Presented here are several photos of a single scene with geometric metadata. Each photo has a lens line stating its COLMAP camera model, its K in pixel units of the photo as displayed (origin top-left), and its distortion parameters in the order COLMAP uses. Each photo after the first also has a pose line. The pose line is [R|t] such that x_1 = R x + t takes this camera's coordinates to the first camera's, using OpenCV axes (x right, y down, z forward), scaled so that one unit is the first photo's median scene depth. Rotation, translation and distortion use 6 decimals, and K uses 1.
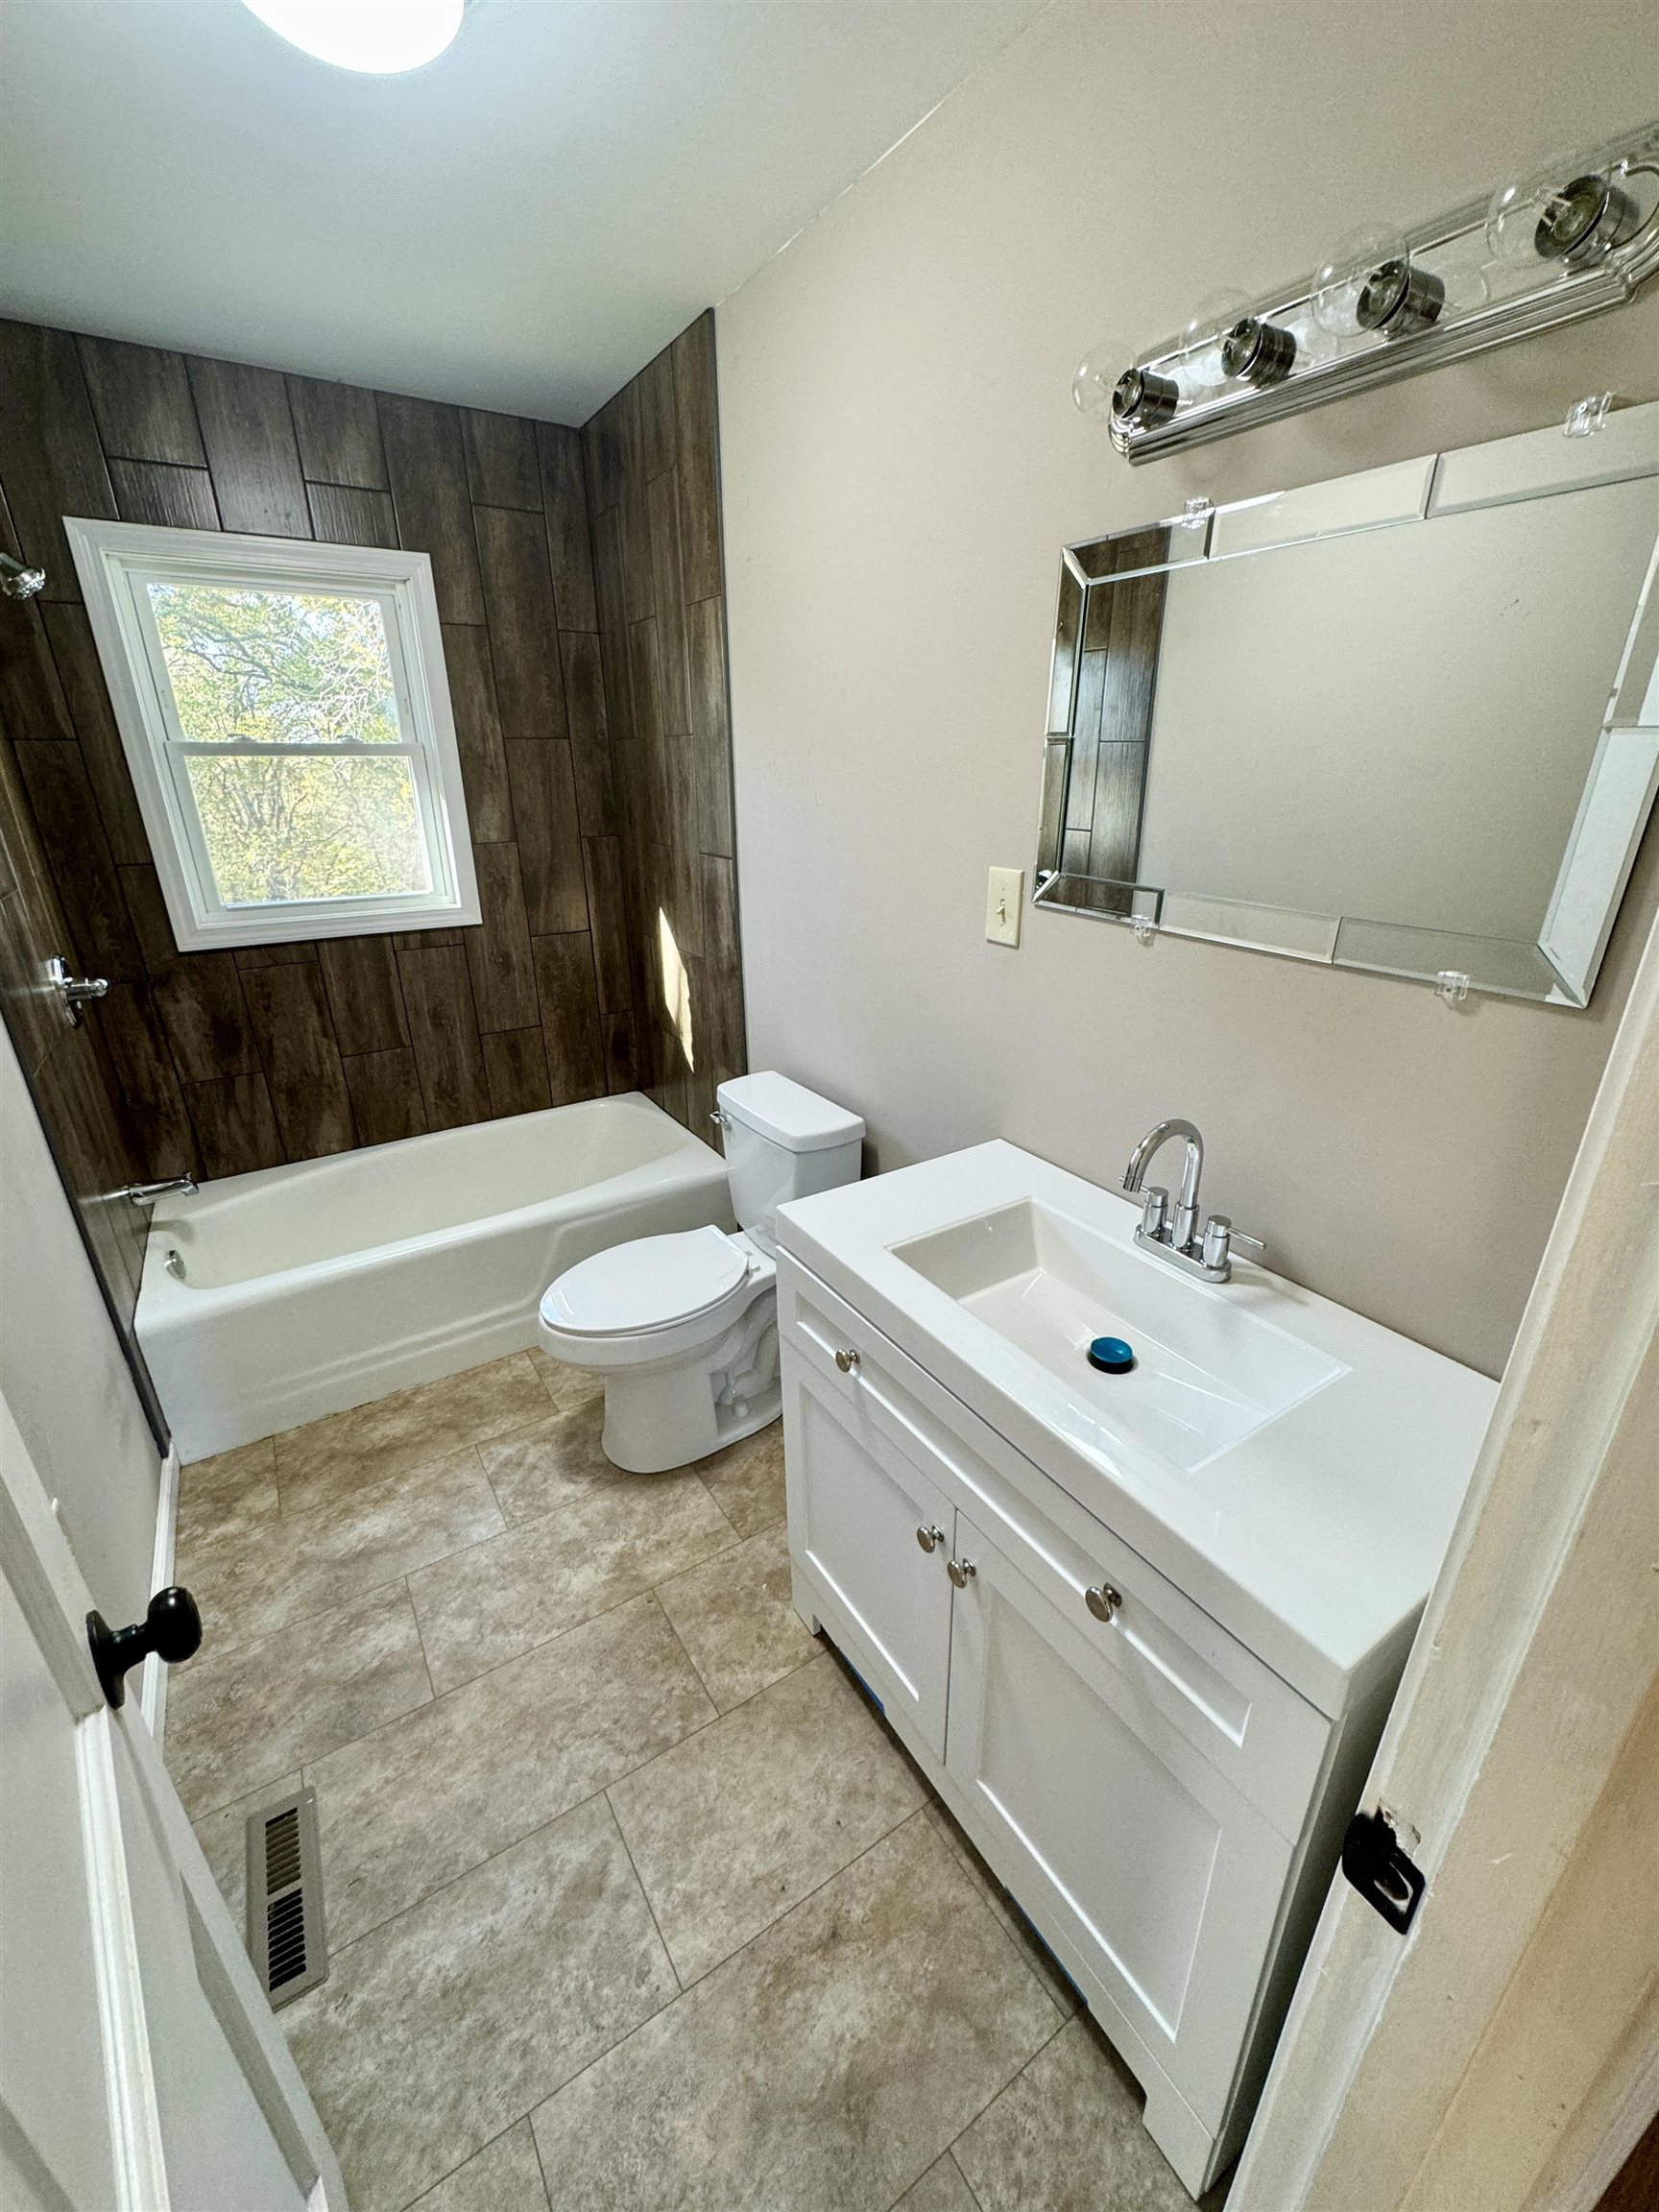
lens RADIAL K [[883.2, 0, 834.9], [0, 883.2, 1107.6], [0, 0, 1]] dist [-0.002336, 0.000103]
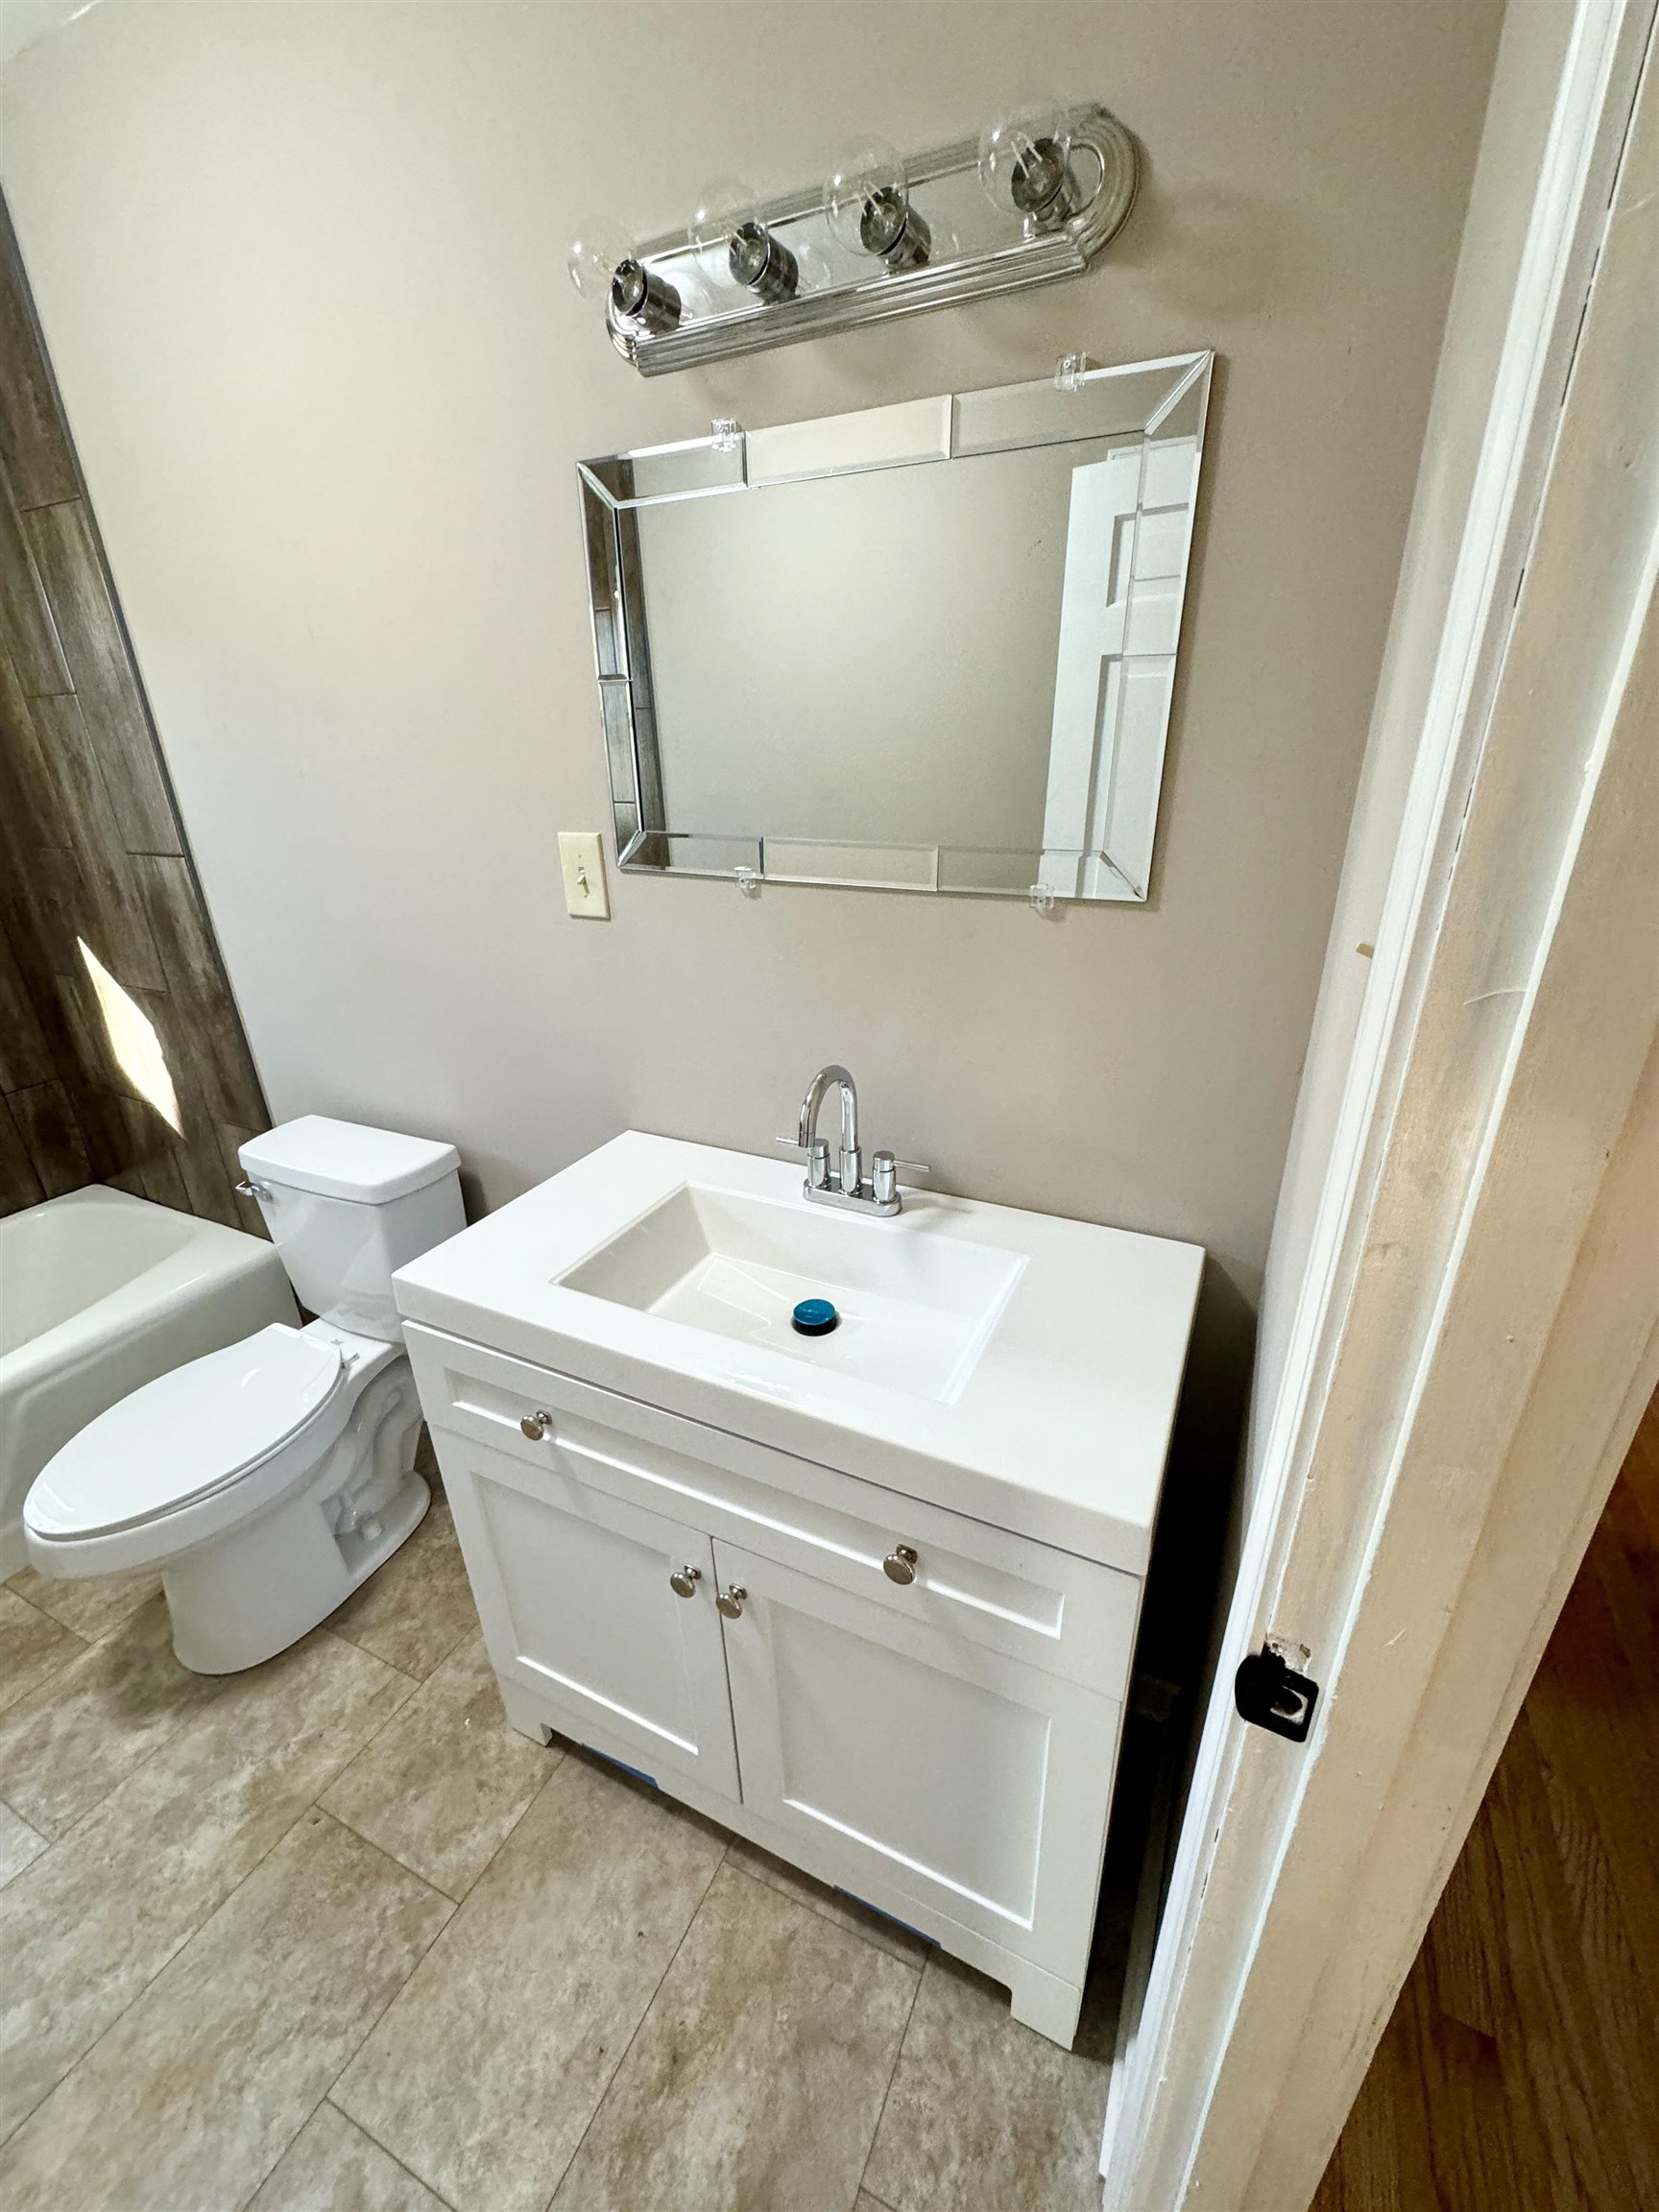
lens RADIAL K [[883.2, 0, 834.9], [0, 883.2, 1107.6], [0, 0, 1]] dist [-0.002336, 0.000103]
pose [[0.853412, -0.212058, 0.476150, -0.071781], [0.205949, 0.976354, 0.065703, -0.004358], [-0.478824, 0.041991, 0.876906, 0.106773]]
